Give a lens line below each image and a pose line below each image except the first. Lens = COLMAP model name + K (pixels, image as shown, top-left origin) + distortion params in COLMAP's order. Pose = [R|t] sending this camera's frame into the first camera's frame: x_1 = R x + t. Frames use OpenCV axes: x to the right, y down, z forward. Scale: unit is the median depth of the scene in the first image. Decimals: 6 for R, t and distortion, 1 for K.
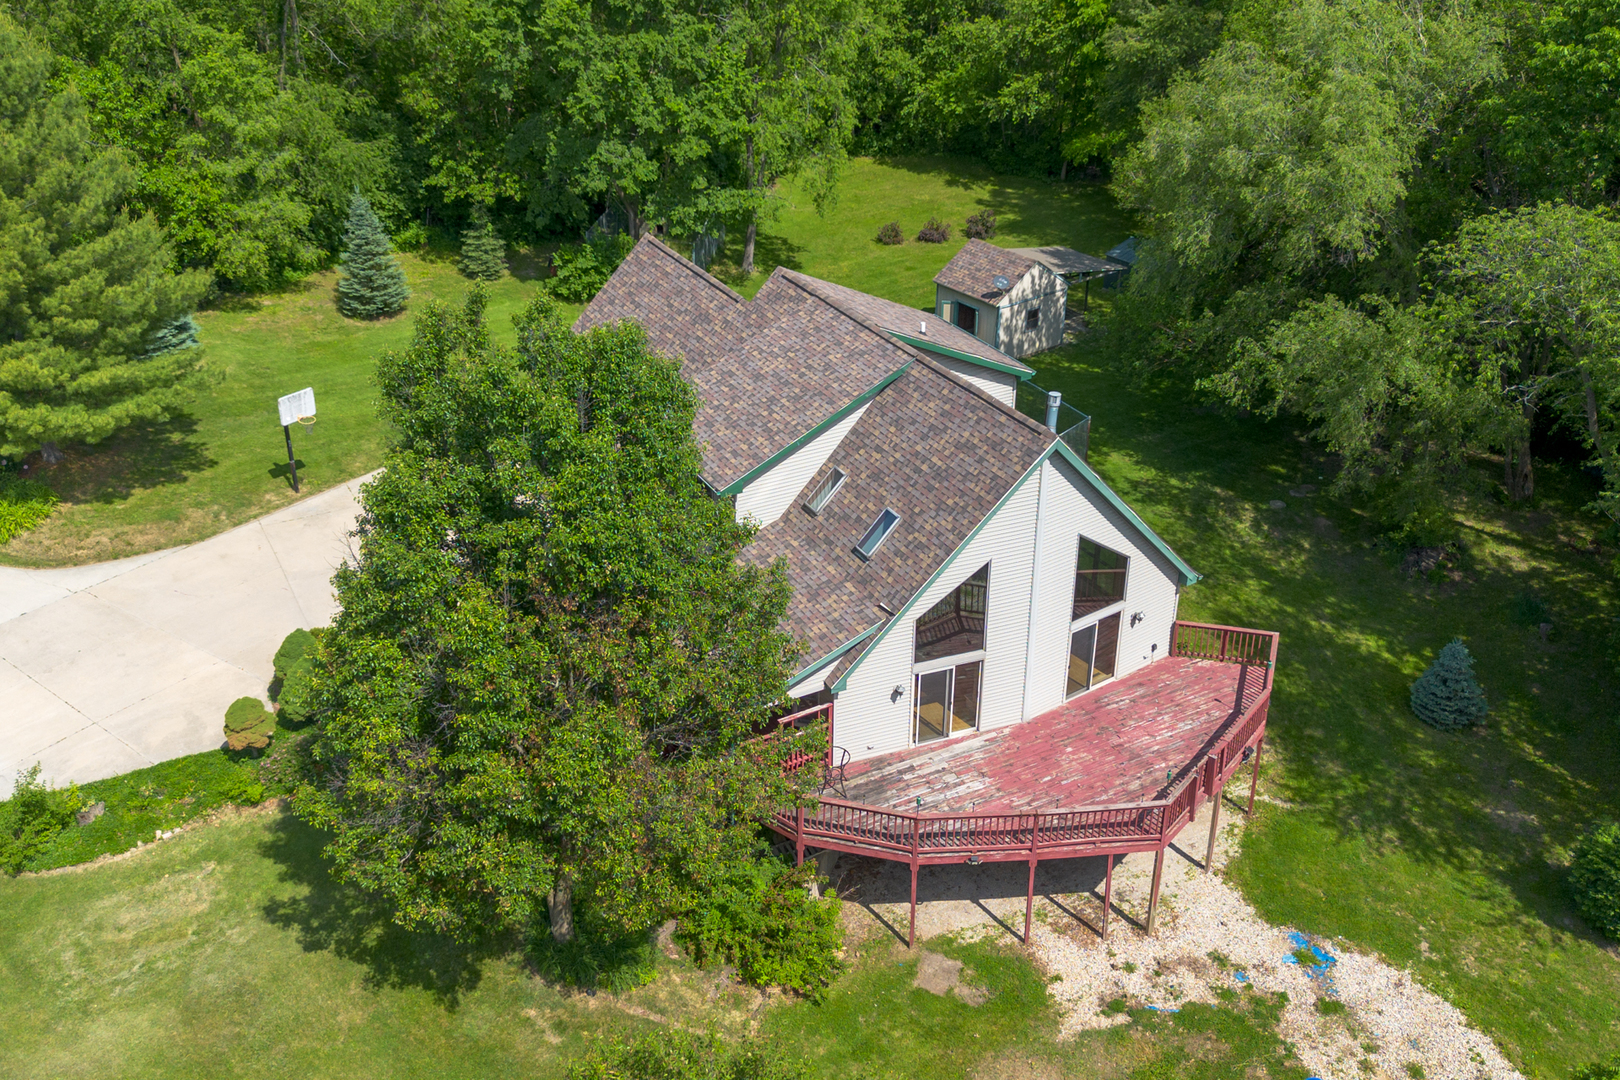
lens RADIAL K [[1516.8, 0, 795.3], [0, 1516.8, 496.8], [0, 0, 1]] dist [0.039860, 0.000000]
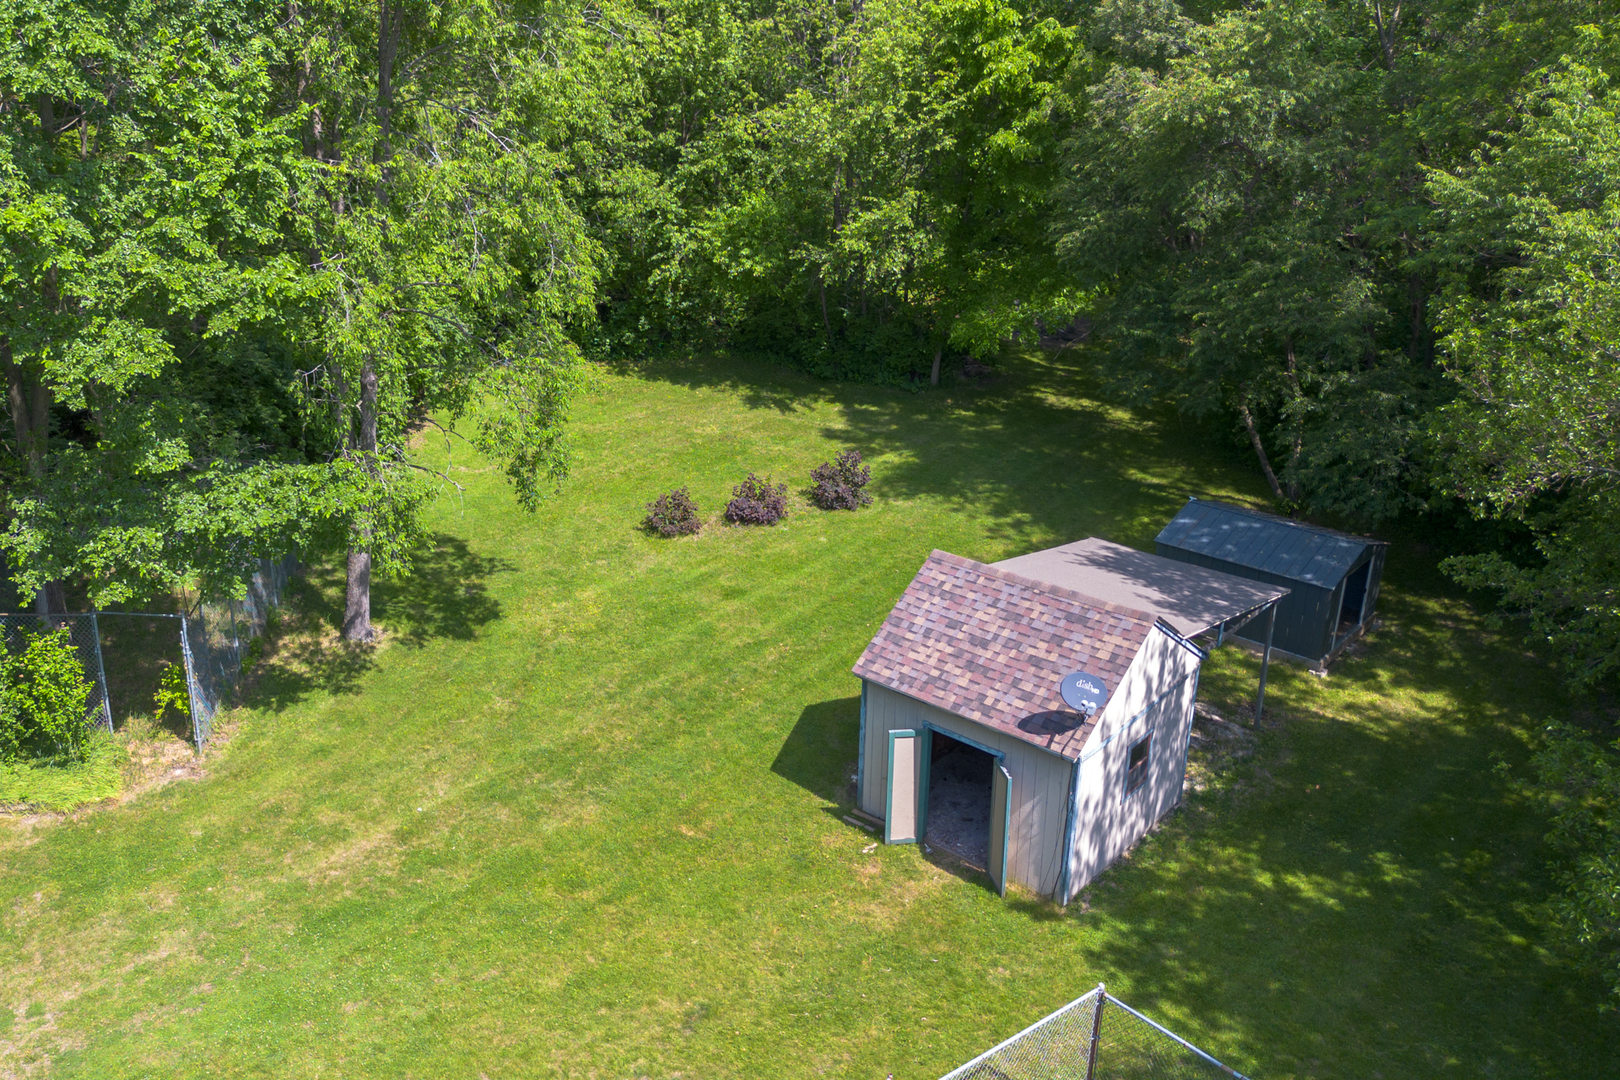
lens RADIAL K [[1380.4, 0, 768.5], [0, 1380.4, 565.3], [0, 0, 1]] dist [0.057163, -0.006948]
pose [[0.976745, -0.079893, 0.198961, 0.004520], [0.094497, 0.993400, -0.065006, -0.152823], [-0.192454, 0.082296, 0.977849, 0.687801]]
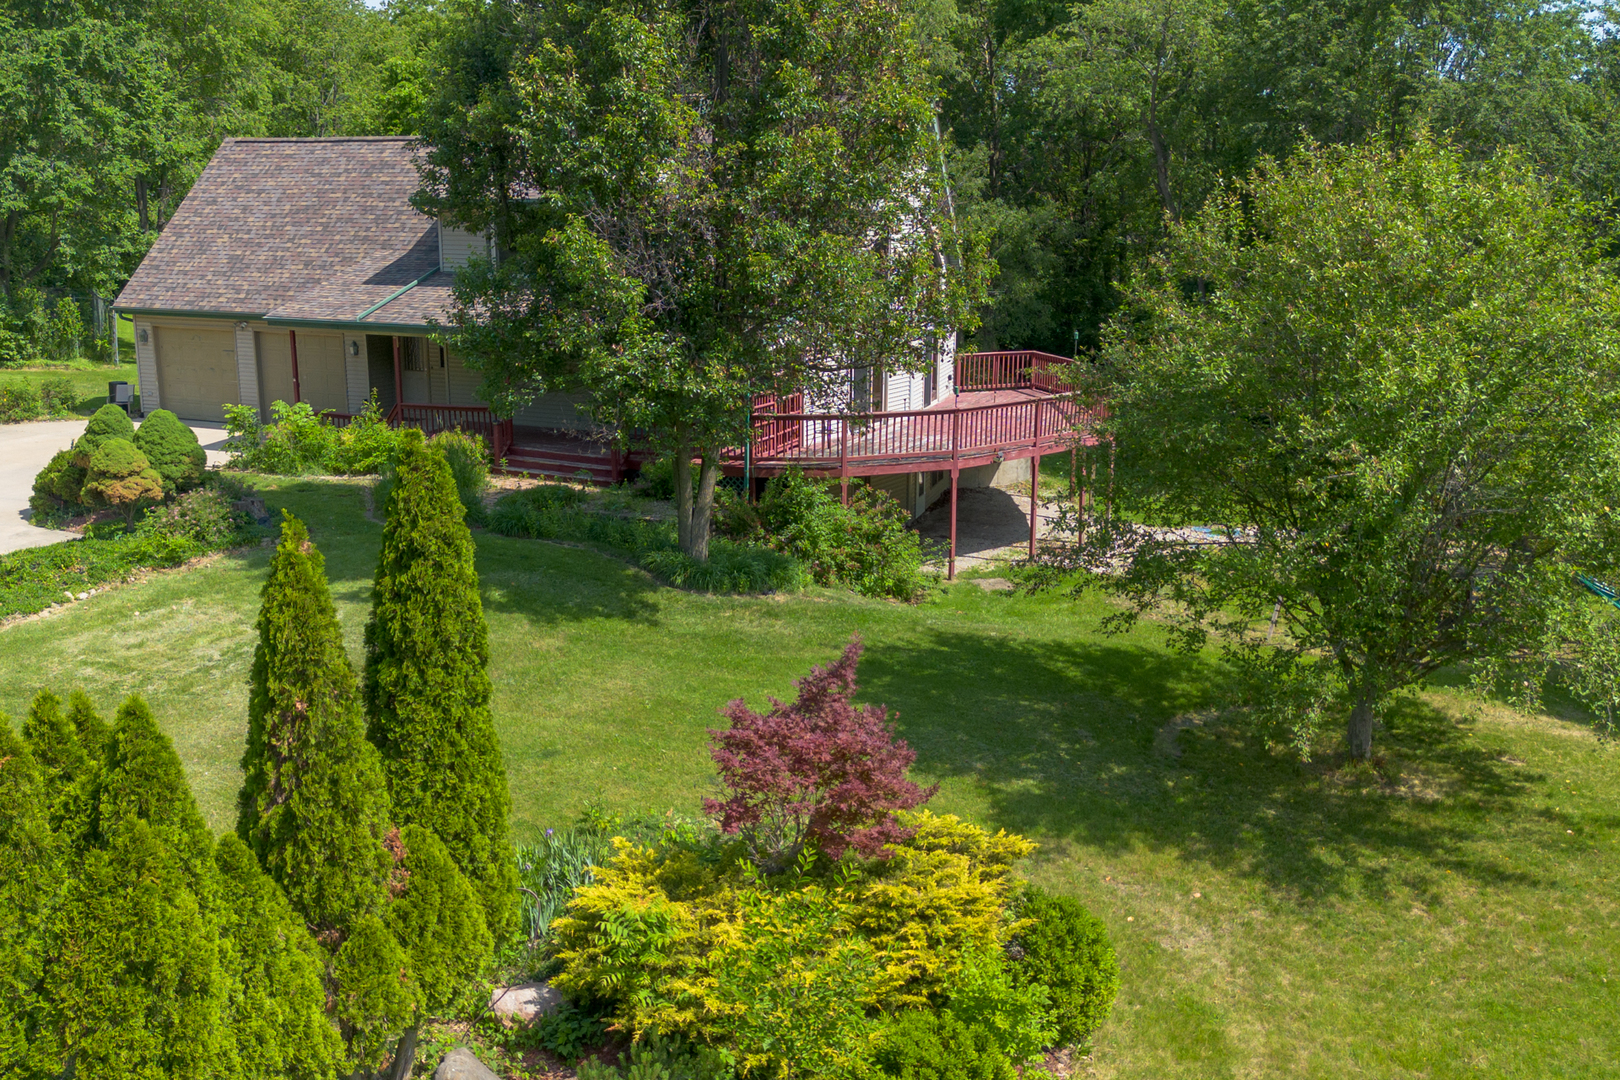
lens RADIAL K [[1516.8, 0, 811.6], [0, 1516.8, 521.4], [0, 0, 1]] dist [0.039860, 0.000000]
pose [[0.793096, -0.129170, 0.595243, -0.305297], [0.274029, 0.948436, -0.159299, 0.211073], [-0.543974, 0.289453, 0.787597, 0.151163]]
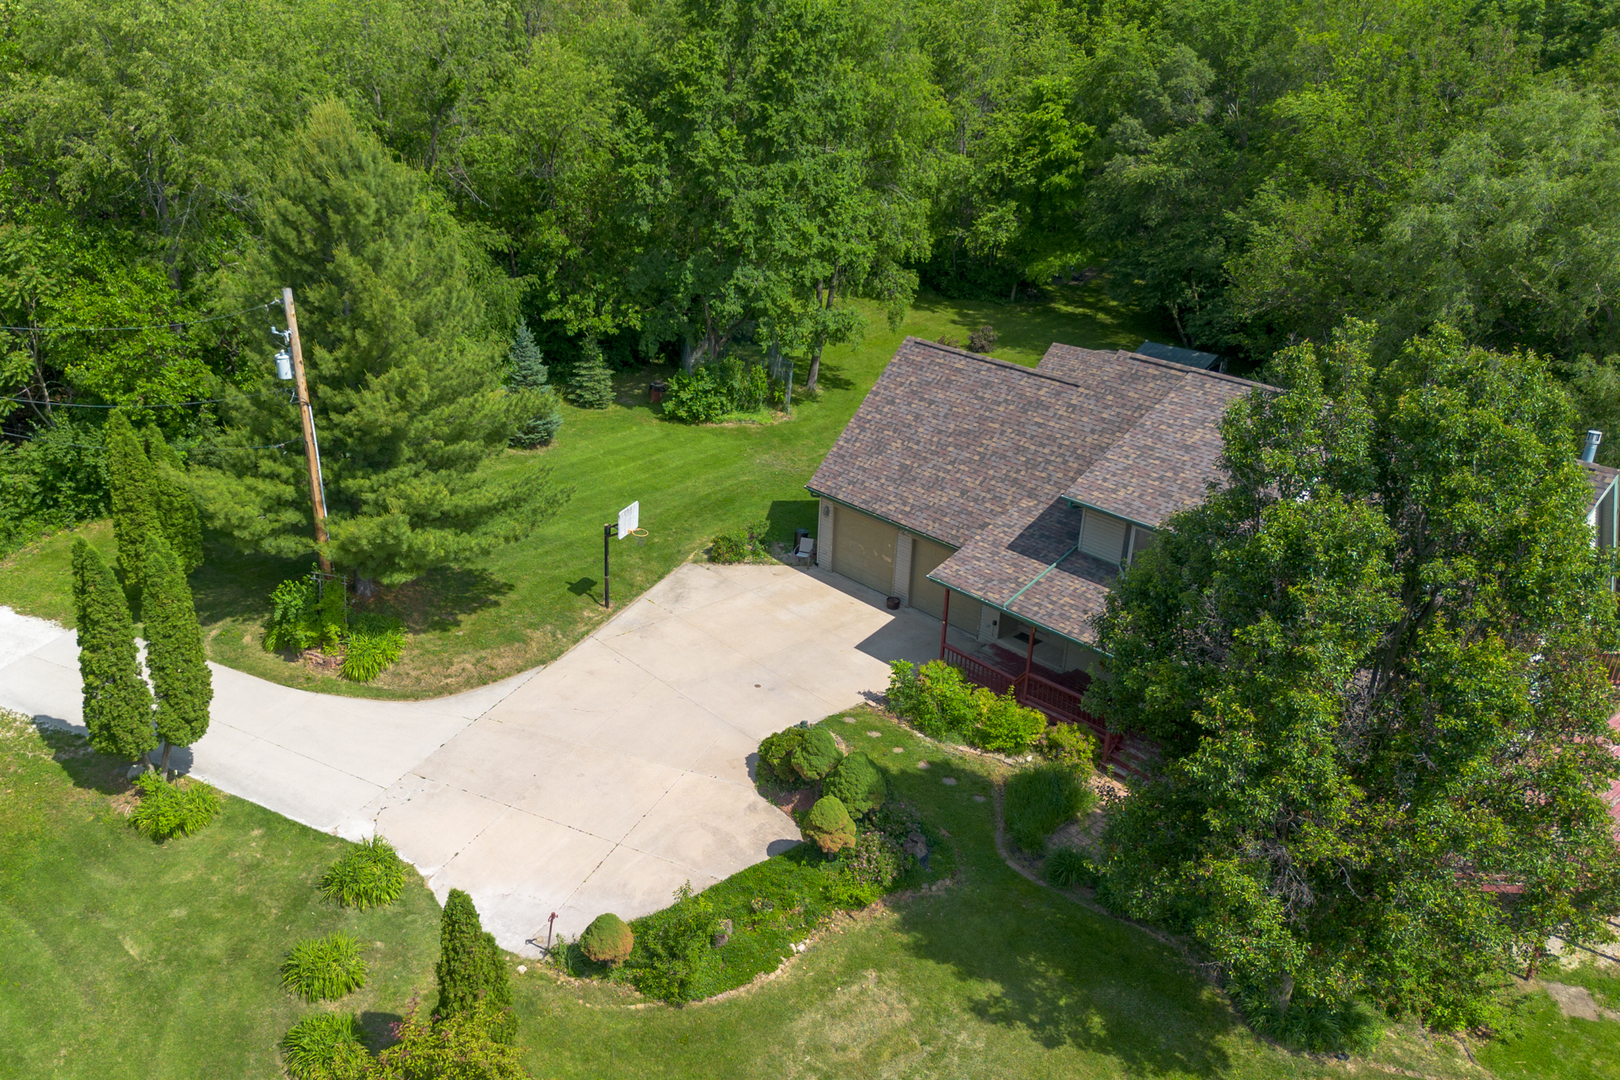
lens RADIAL K [[1347.8, 0, 650.1], [0, 1347.8, 561.7], [0, 0, 1]] dist [0.035482, -0.062078]
pose [[0.986771, -0.072763, 0.144871, -0.334115], [0.079845, 0.995850, -0.043674, 0.006153], [-0.141092, 0.054663, 0.988486, 0.092374]]
